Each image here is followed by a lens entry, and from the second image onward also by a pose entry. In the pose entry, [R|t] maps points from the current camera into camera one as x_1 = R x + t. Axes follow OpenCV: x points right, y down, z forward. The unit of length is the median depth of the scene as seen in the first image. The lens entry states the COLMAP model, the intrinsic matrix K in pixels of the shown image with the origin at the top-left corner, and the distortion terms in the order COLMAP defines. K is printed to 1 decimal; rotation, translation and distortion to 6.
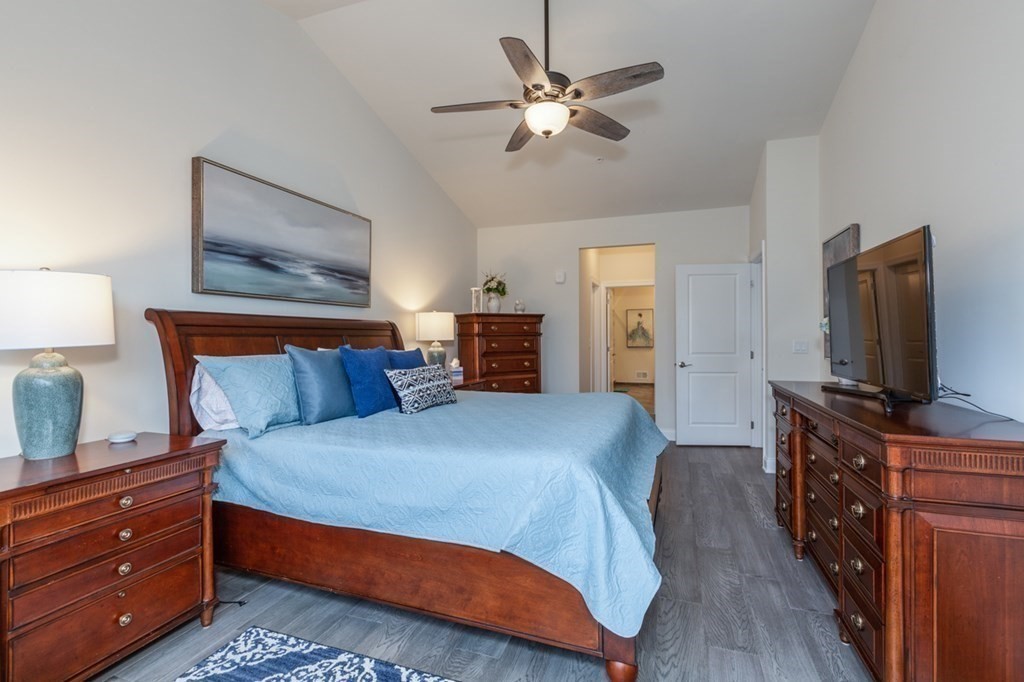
lens RADIAL K [[460.7, 0, 514.0], [0, 460.7, 332.0], [0, 0, 1]] dist [0.008924, -0.001838]
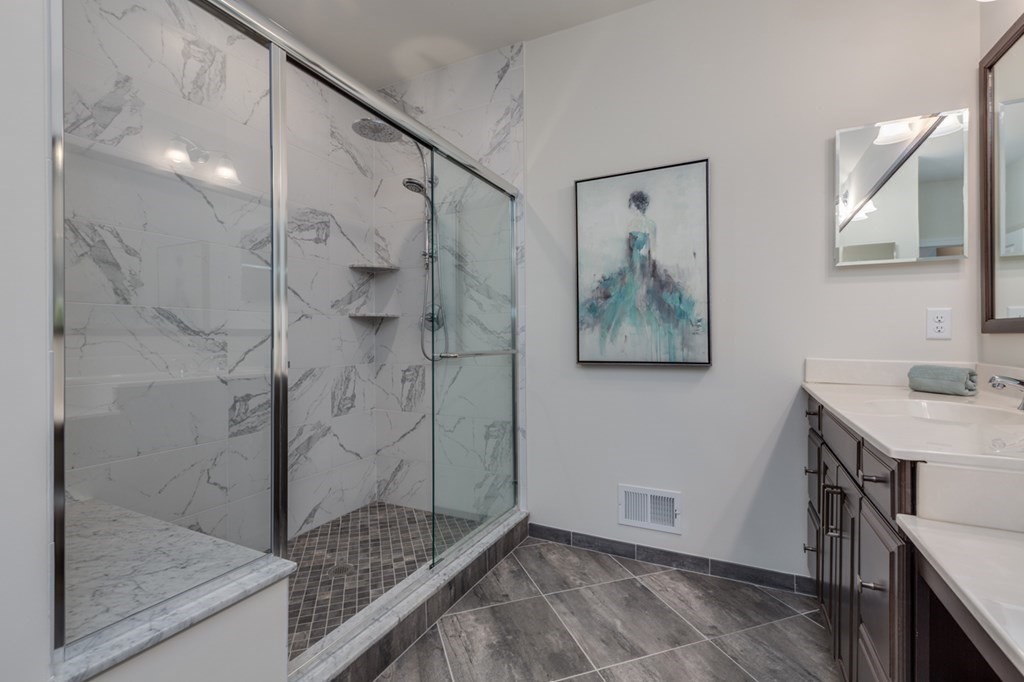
lens RADIAL K [[460.7, 0, 508.9], [0, 460.7, 336.9], [0, 0, 1]] dist [0.008924, -0.001838]
pose [[0.991625, -0.000171, -0.129154, 0.242943], [0.000763, 0.999989, 0.004531, 0.020293], [0.129151, -0.004591, 0.991614, 0.795516]]
